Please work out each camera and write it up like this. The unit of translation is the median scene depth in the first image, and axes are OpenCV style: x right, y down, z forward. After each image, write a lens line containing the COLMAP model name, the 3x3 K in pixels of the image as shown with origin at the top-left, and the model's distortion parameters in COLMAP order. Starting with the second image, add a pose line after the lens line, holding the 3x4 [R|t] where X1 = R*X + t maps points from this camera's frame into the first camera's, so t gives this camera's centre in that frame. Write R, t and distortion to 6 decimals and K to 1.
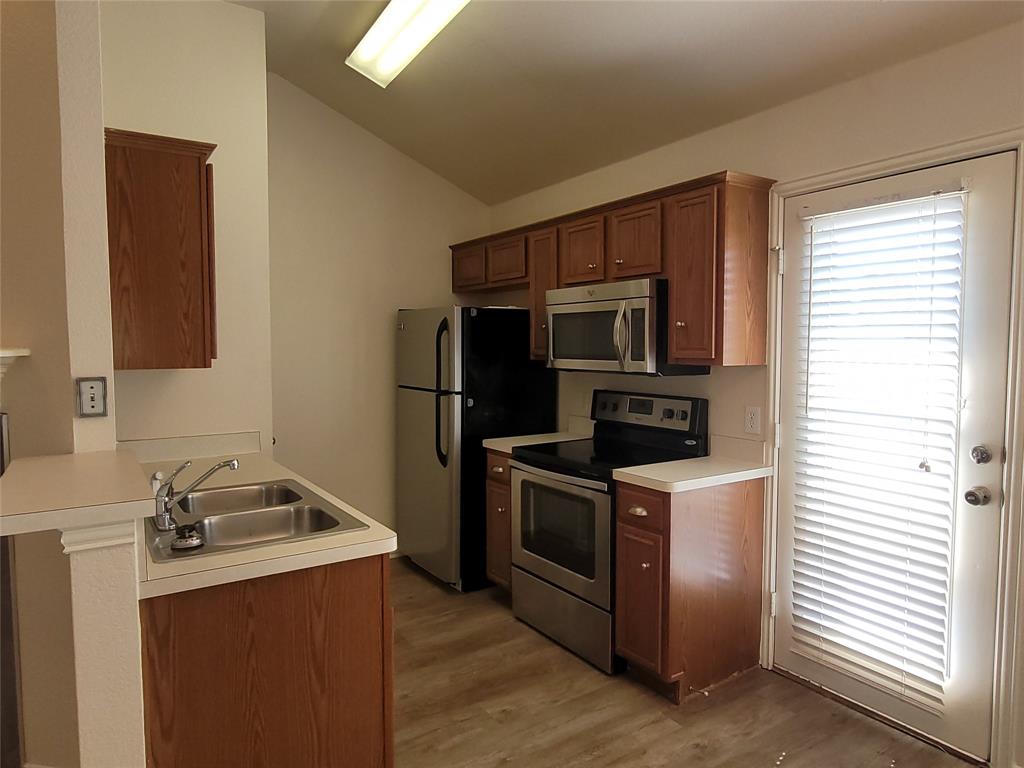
lens RADIAL K [[623.2, 0, 505.1], [0, 623.2, 382.4], [0, 0, 1]] dist [0.007446, -0.002308]
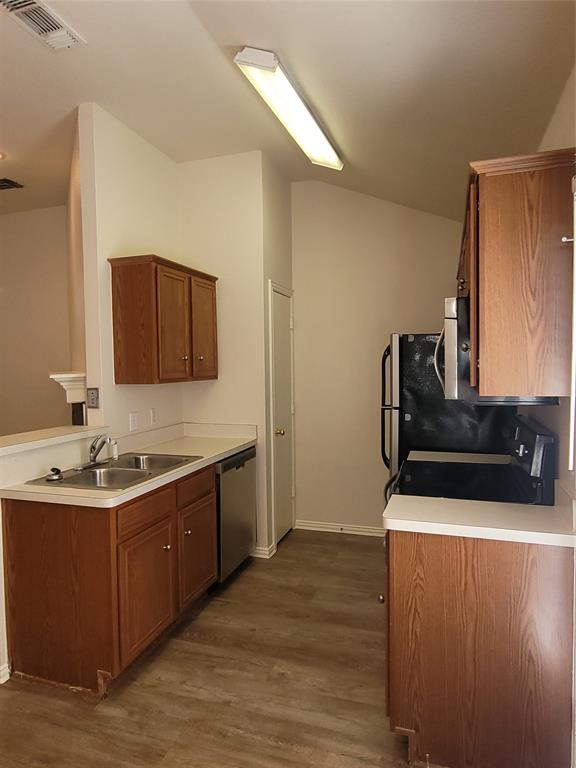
lens RADIAL K [[467.4, 0, 285.9], [0, 467.4, 383.7], [0, 0, 1]] dist [0.007446, -0.002308]
pose [[0.641372, 0.025105, -0.766819, 0.641840], [-0.033139, 0.999438, 0.005003, -0.036772], [0.766514, 0.022203, 0.641844, 0.386754]]
